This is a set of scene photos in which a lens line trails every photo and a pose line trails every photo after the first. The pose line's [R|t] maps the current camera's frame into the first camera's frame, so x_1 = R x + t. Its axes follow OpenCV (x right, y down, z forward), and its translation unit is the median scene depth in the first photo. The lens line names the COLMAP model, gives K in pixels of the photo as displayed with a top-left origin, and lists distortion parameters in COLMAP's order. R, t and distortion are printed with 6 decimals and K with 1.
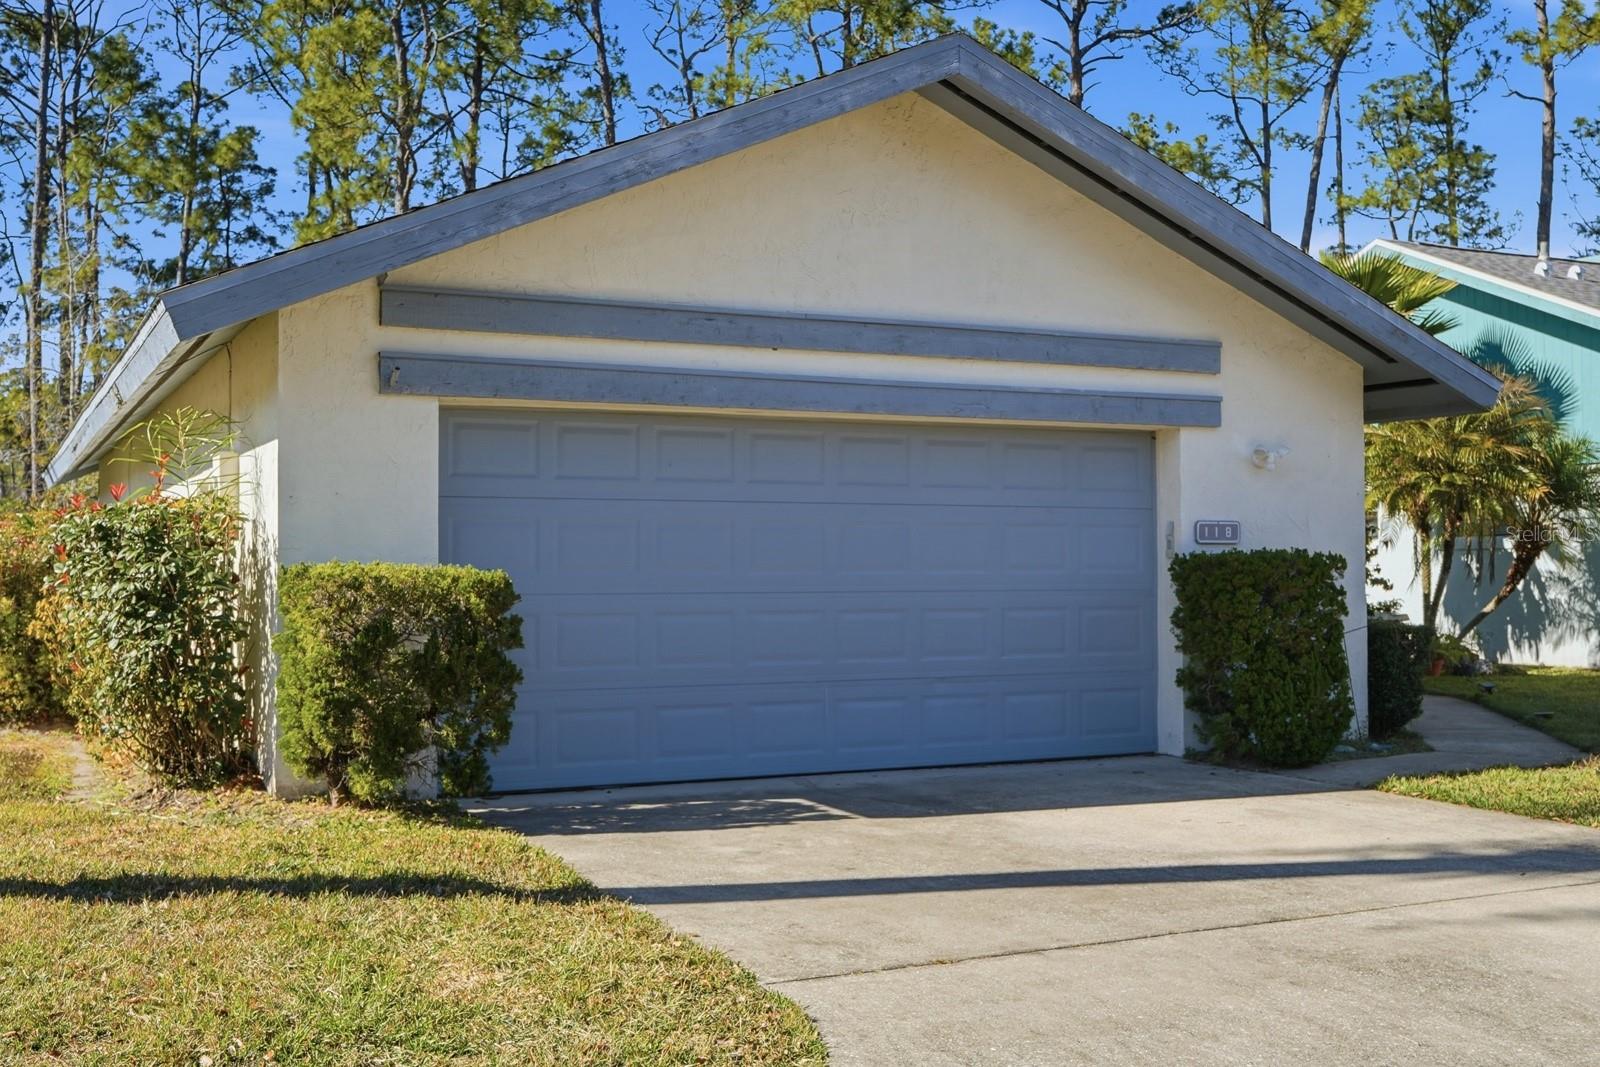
lens RADIAL K [[1665.4, 0, 799.4], [0, 1665.4, 542.8], [0, 0, 1]] dist [0.015860, 0.000000]
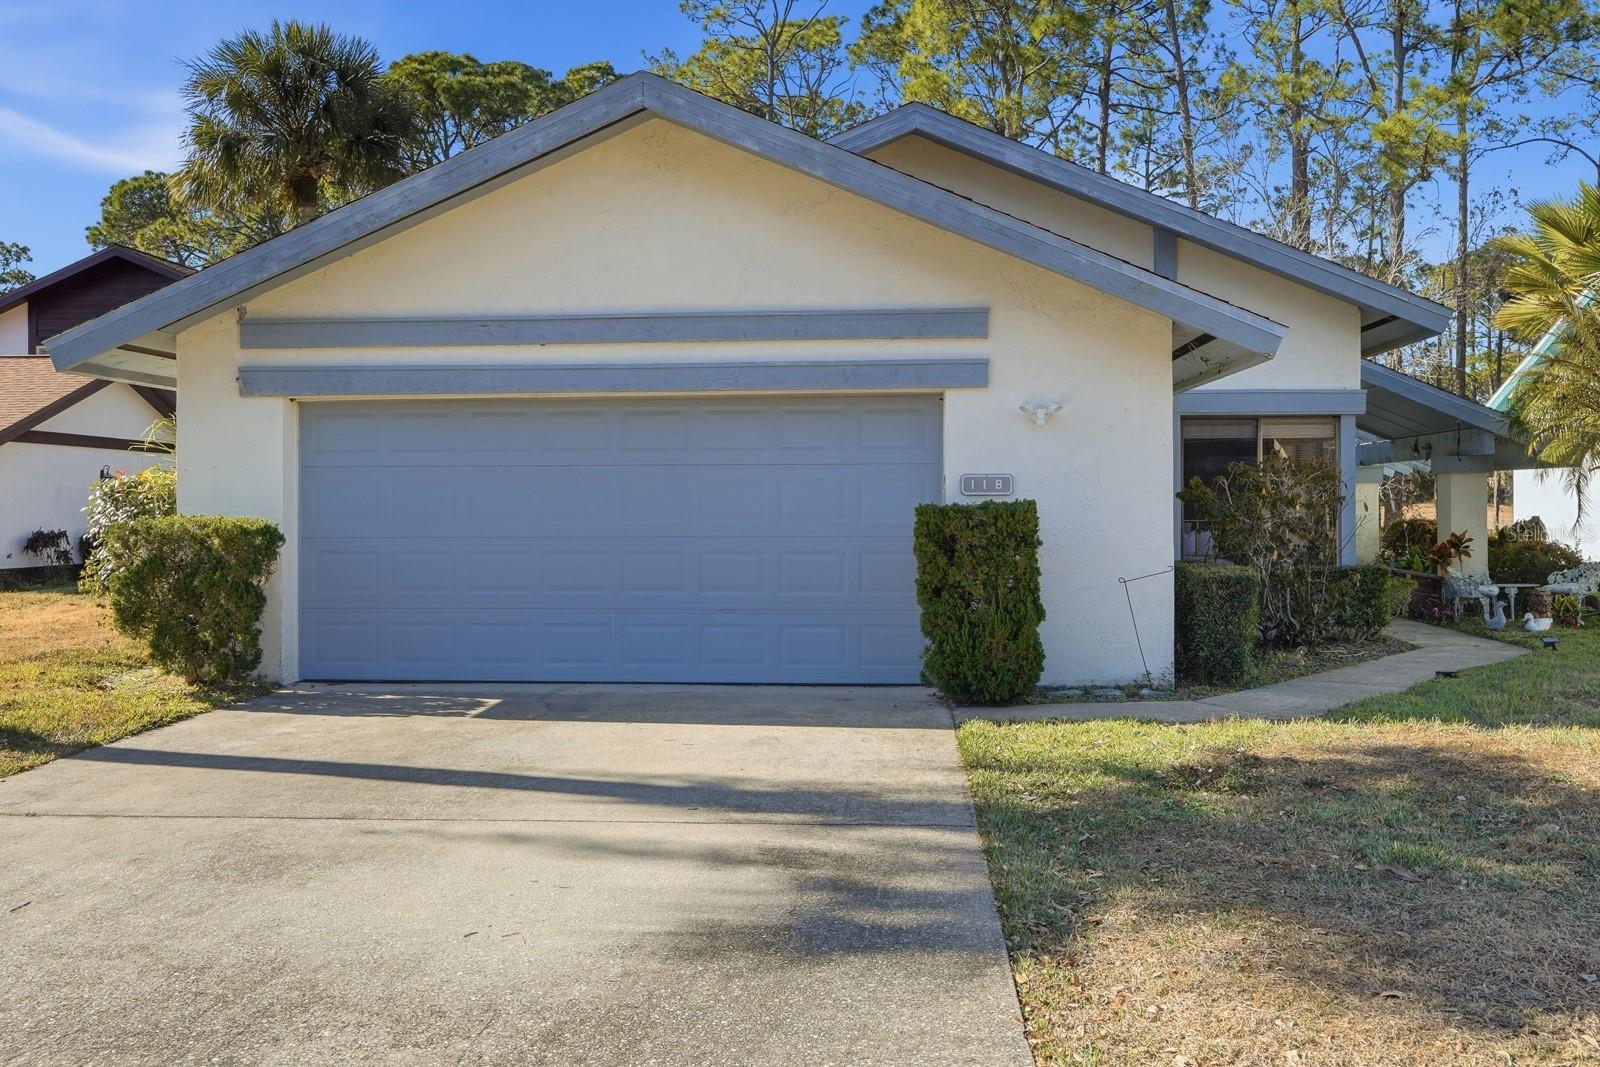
lens RADIAL K [[1421.6, 0, 799.6], [0, 1421.6, 522.7], [0, 0, 1]] dist [0.011001, 0.003765]
pose [[0.869039, 0.006695, -0.494699, 0.662794], [0.010498, 0.999434, 0.031968, -0.013466], [0.494633, -0.032975, 0.868476, 0.151590]]
